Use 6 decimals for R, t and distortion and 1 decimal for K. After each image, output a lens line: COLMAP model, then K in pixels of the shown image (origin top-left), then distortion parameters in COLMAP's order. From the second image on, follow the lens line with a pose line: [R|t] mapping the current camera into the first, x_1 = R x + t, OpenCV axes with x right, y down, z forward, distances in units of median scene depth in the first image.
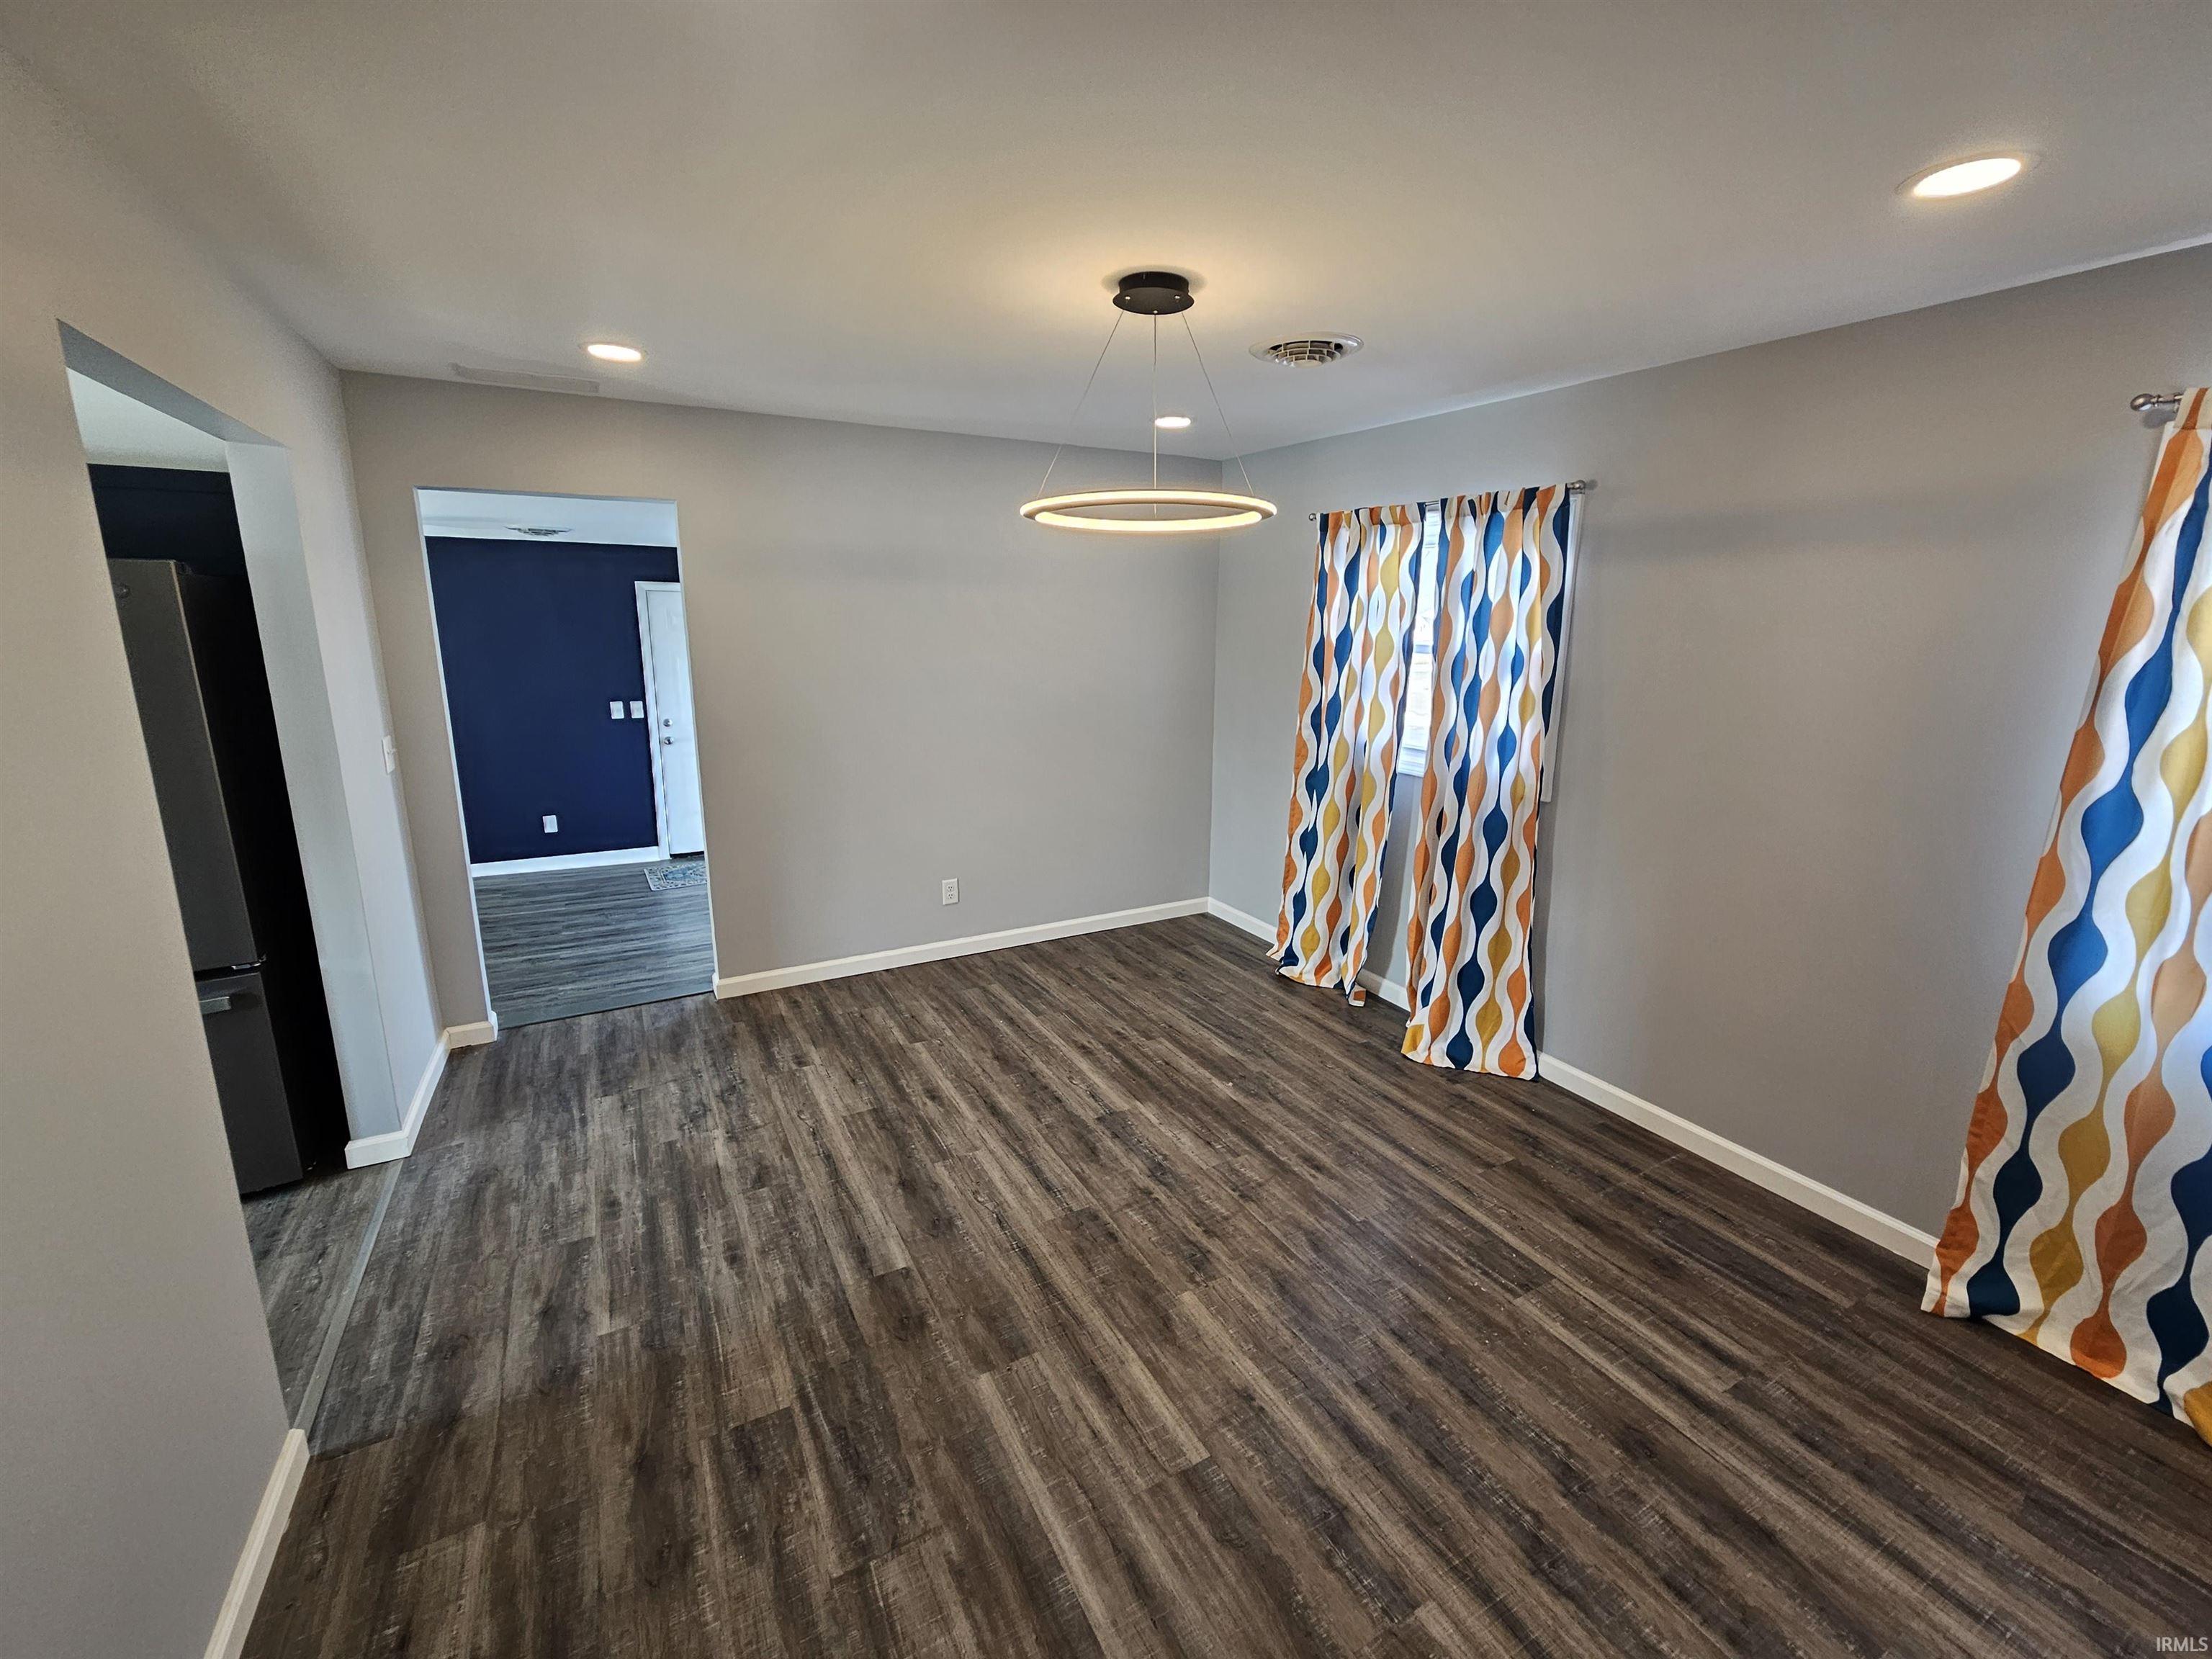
lens RADIAL K [[912.2, 0, 1106.9], [0, 912.2, 819.0], [0, 0, 1]] dist [0.000490, 0.000839]
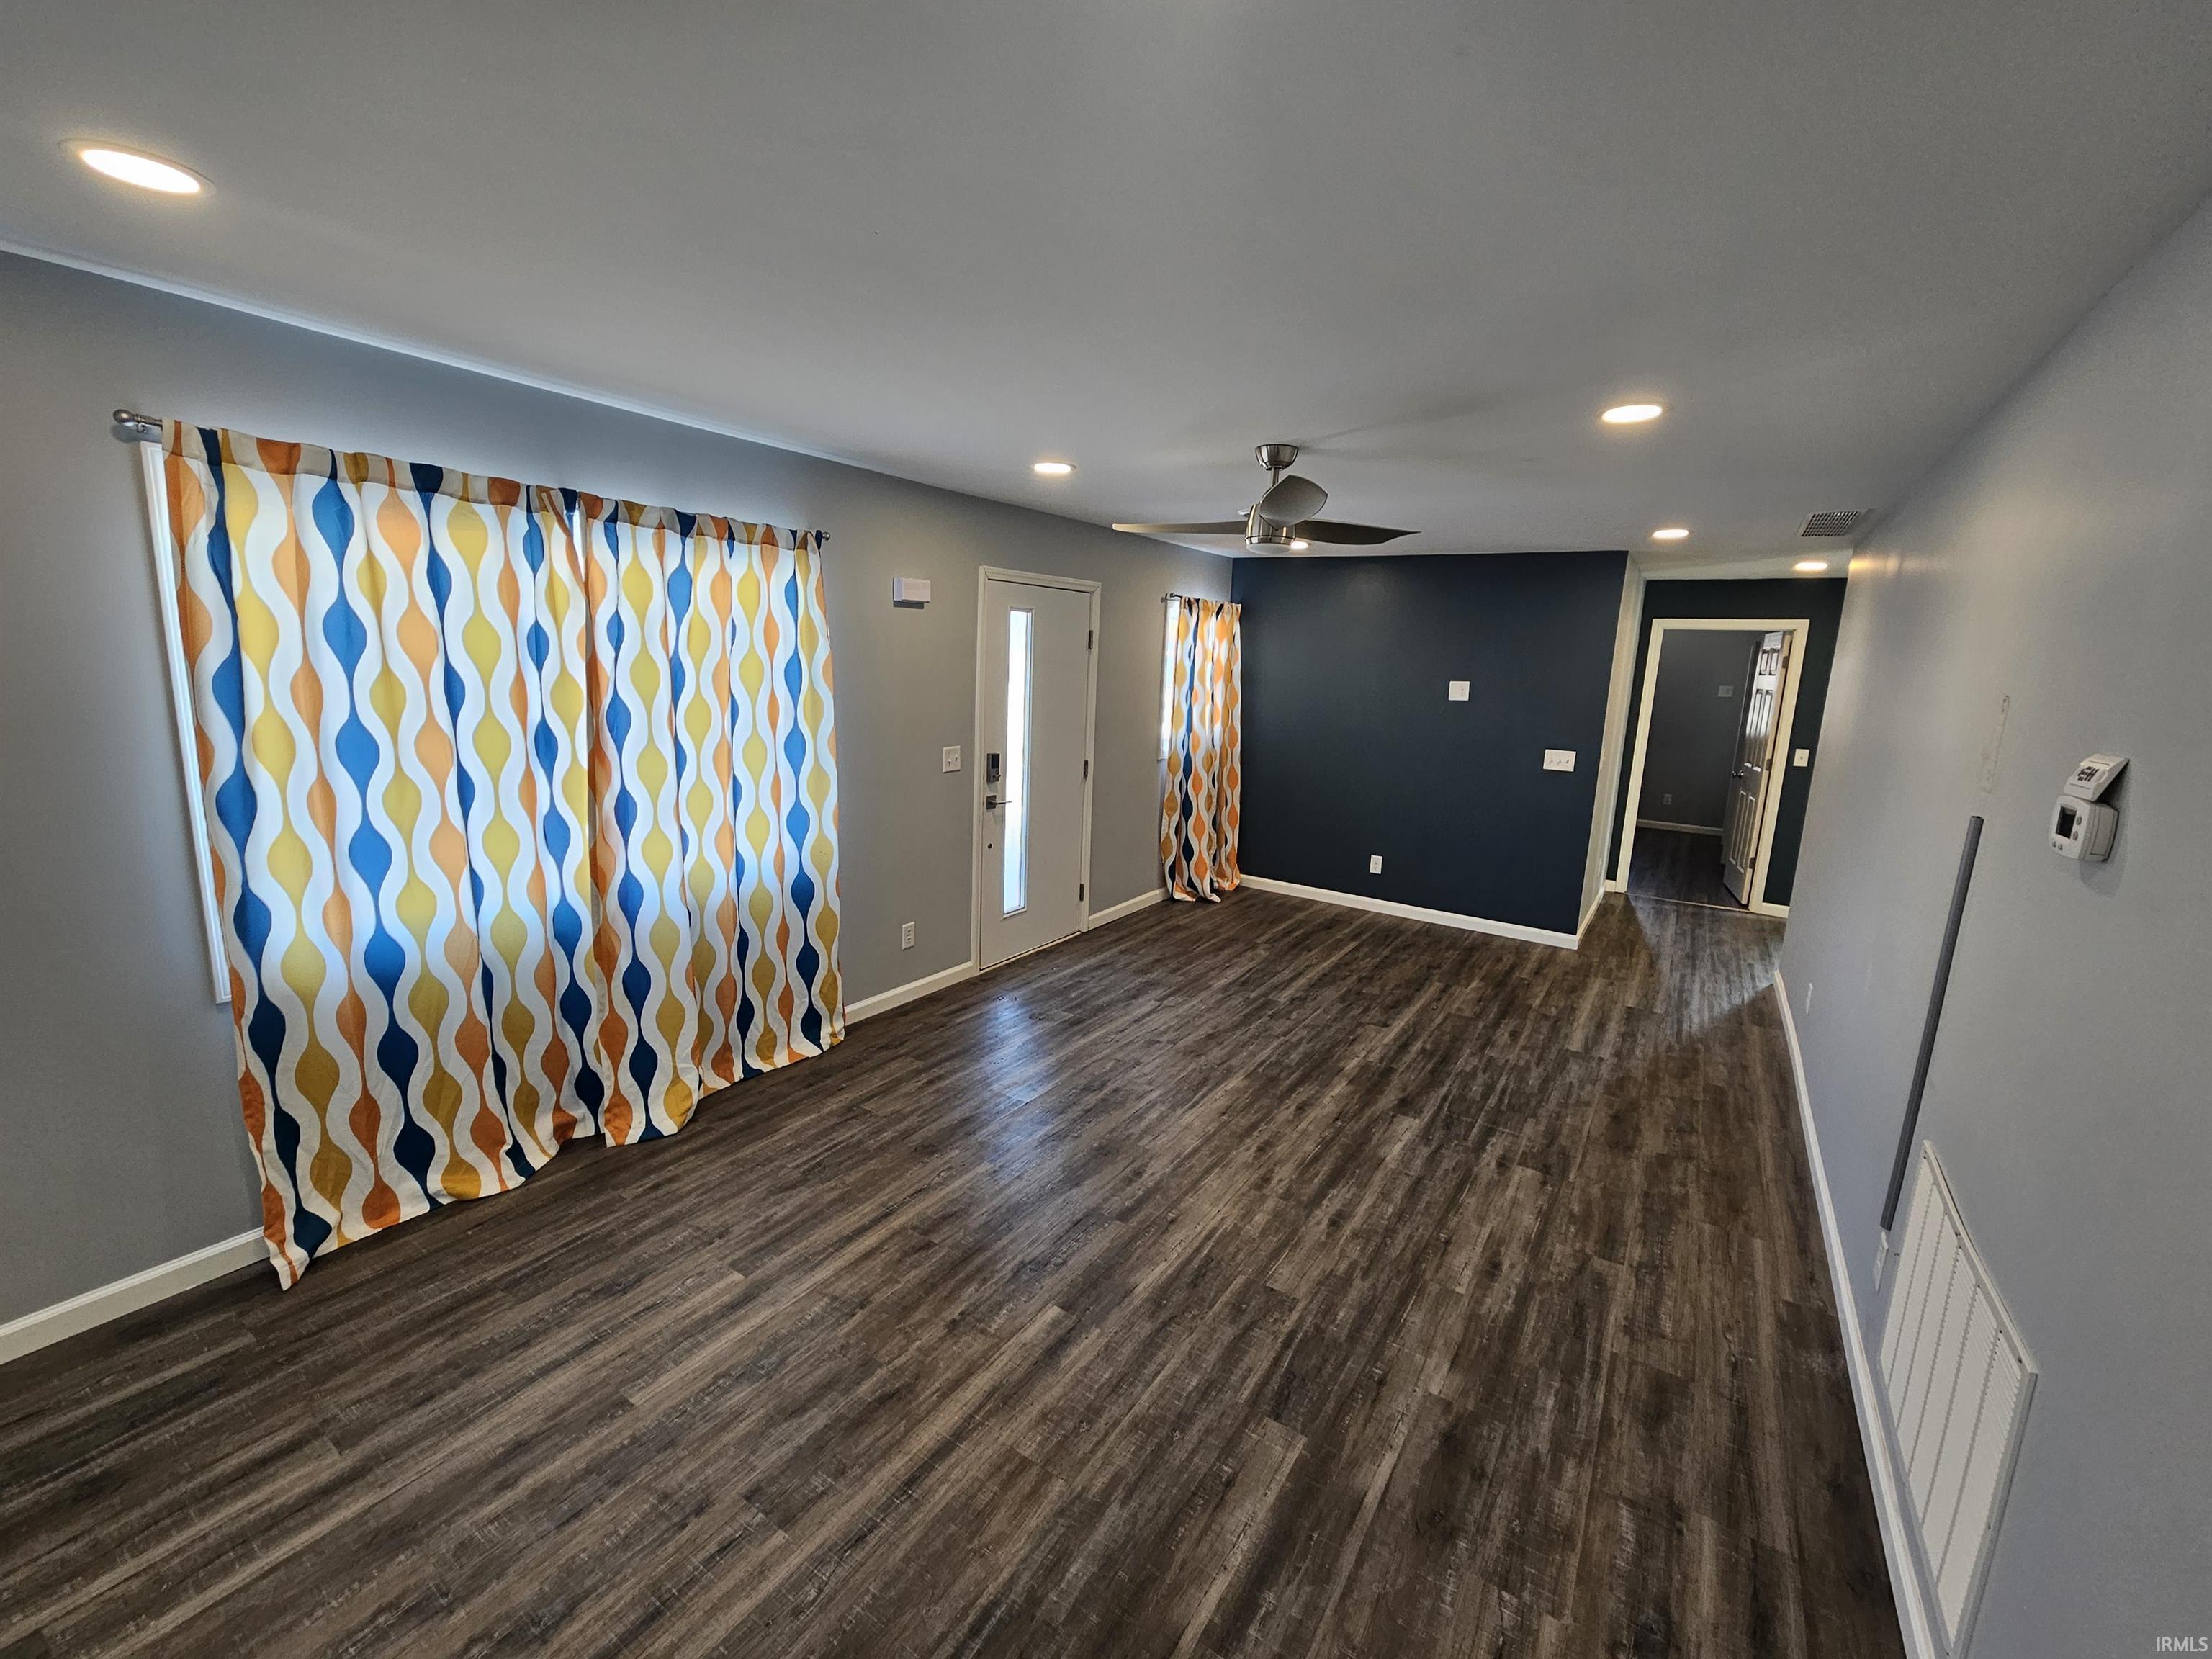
lens RADIAL K [[912.2, 0, 1117.7], [0, 912.2, 814.8], [0, 0, 1]] dist [0.000490, 0.000839]
pose [[-0.471282, -0.184448, 0.862480, -0.348462], [0.148477, 0.947340, 0.283728, -0.127929], [-0.869395, 0.261775, -0.419078, 0.474131]]
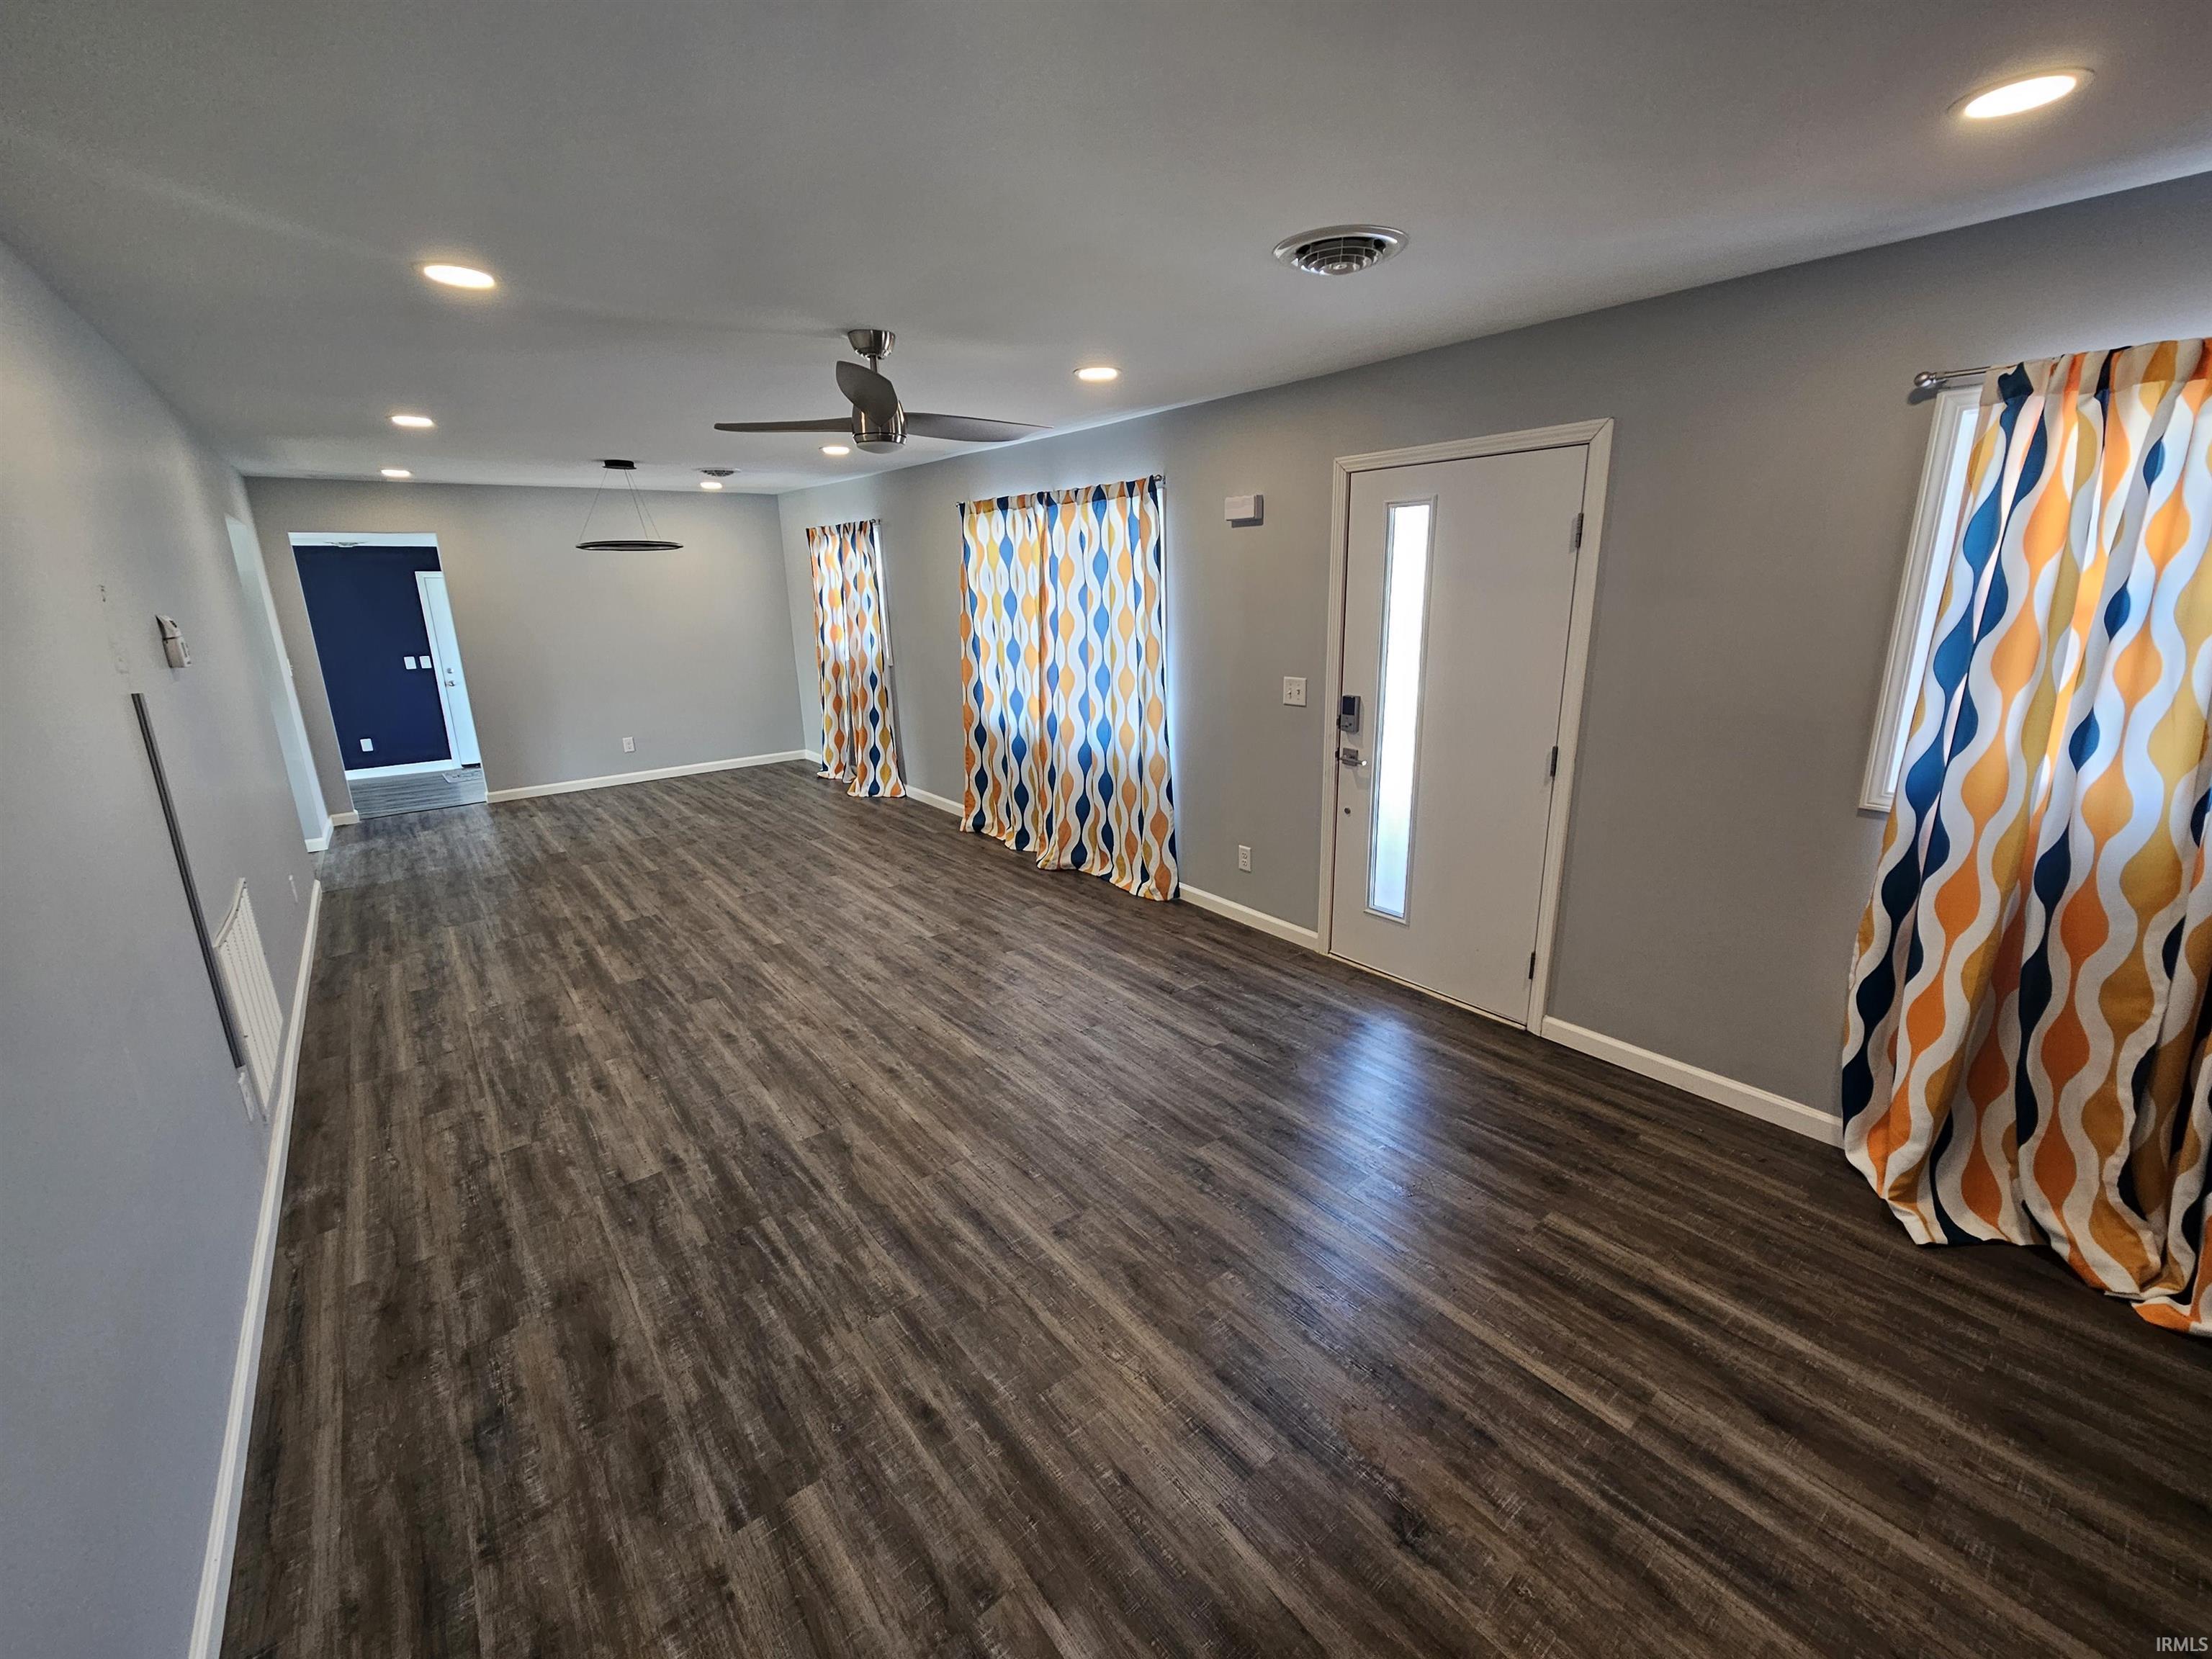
lens RADIAL K [[912.2, 0, 1109.9], [0, 912.2, 814.1], [0, 0, 1]] dist [0.000490, 0.000839]
pose [[0.984962, -0.074198, 0.156027, 0.916523], [0.069051, 0.996883, 0.038157, 0.415464], [-0.158372, -0.026809, 0.987016, -1.790022]]
